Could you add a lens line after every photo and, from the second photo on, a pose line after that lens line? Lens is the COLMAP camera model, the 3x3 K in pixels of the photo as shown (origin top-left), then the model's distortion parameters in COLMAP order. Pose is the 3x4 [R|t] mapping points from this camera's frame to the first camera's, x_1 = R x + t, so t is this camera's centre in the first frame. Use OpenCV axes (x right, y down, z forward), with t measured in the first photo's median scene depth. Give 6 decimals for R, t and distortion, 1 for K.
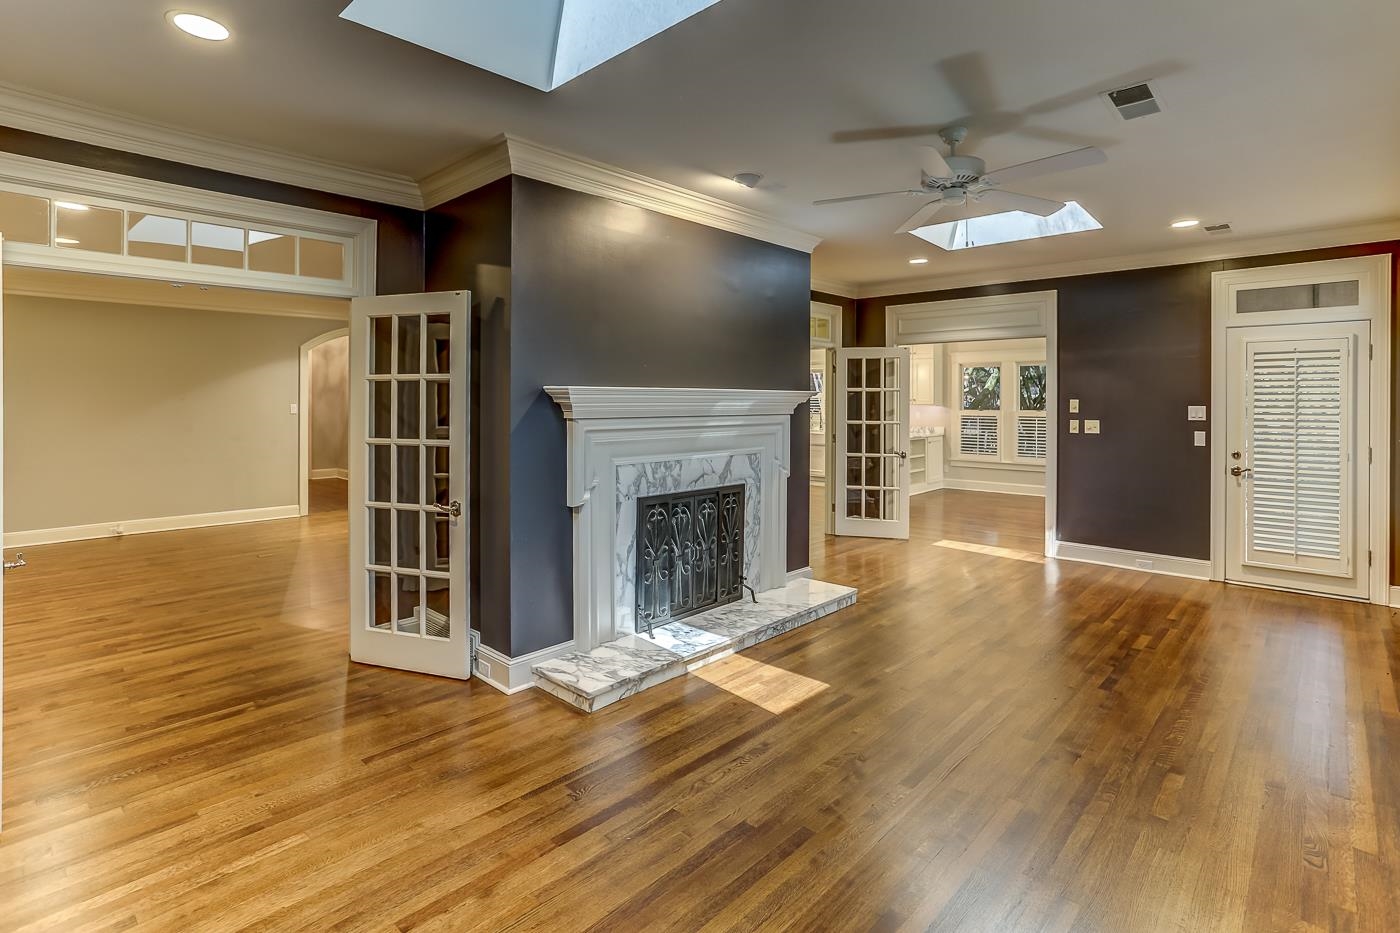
lens RADIAL K [[703.4, 0, 701.1], [0, 703.4, 398.4], [0, 0, 1]] dist [-0.005669, 0.005369]
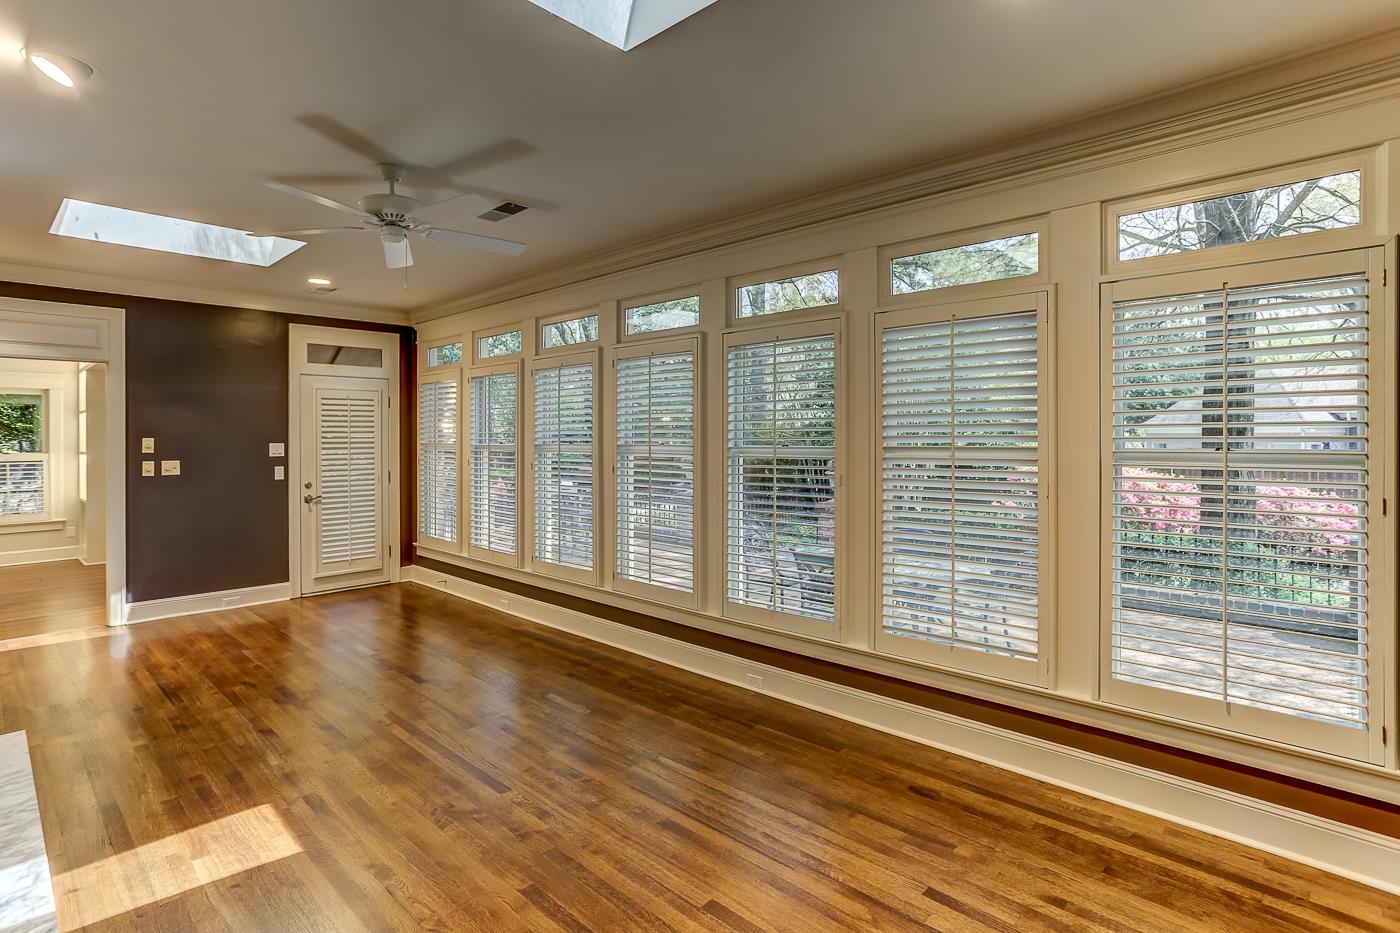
lens RADIAL K [[703.4, 0, 697.6], [0, 703.4, 439.1], [0, 0, 1]] dist [-0.005669, 0.005369]
pose [[0.011208, -0.004834, 0.999926, -0.389820], [0.003380, 0.999983, 0.004796, 0.001170], [-0.999931, 0.003326, 0.011225, 0.340843]]
